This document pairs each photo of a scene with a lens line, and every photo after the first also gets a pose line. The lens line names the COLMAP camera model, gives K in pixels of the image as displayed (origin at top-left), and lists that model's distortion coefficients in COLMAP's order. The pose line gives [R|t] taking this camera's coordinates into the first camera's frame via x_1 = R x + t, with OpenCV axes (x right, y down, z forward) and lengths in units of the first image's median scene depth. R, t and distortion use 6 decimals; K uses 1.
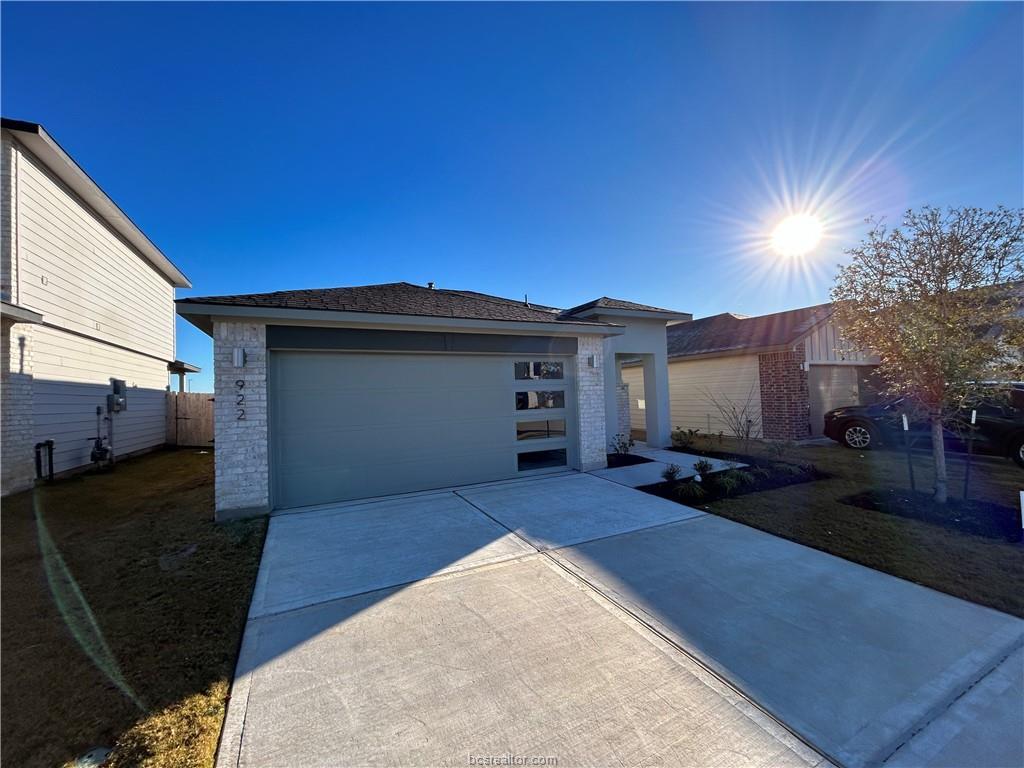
lens RADIAL K [[413.4, 0, 509.9], [0, 413.4, 383.9], [0, 0, 1]] dist [-0.002401, 0.000032]
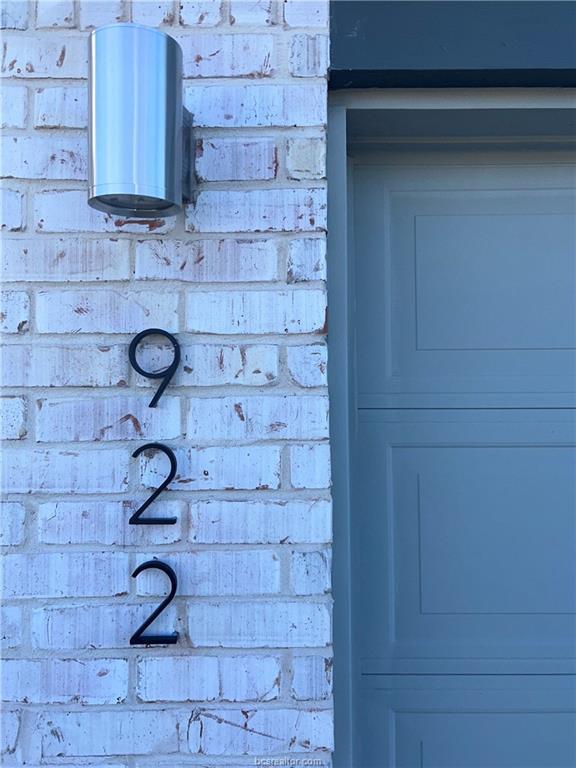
lens RADIAL K [[577.3, 0, 286.0], [0, 577.3, 384.1], [0, 0, 1]] dist [0.020362, -0.006339]
pose [[0.898283, 0.008003, -0.439344, -0.432124], [-0.013774, 0.999856, -0.009950, 0.007262], [0.439201, 0.014990, 0.898264, 0.688499]]
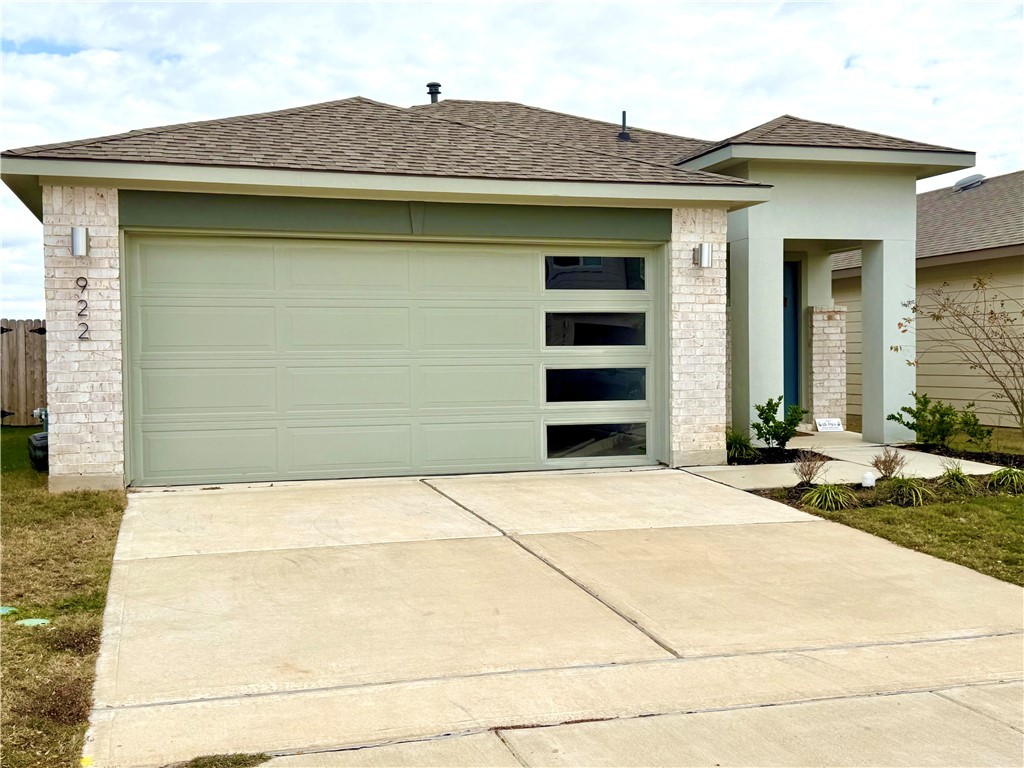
lens RADIAL K [[1115.4, 0, 515.7], [0, 1115.4, 389.7], [0, 0, 1]] dist [0.063433, 0.000000]
pose [[0.985991, 0.029564, -0.164156, 0.241756], [-0.019386, 0.997809, 0.063262, 0.033087], [0.165666, -0.059193, 0.984404, -0.495403]]
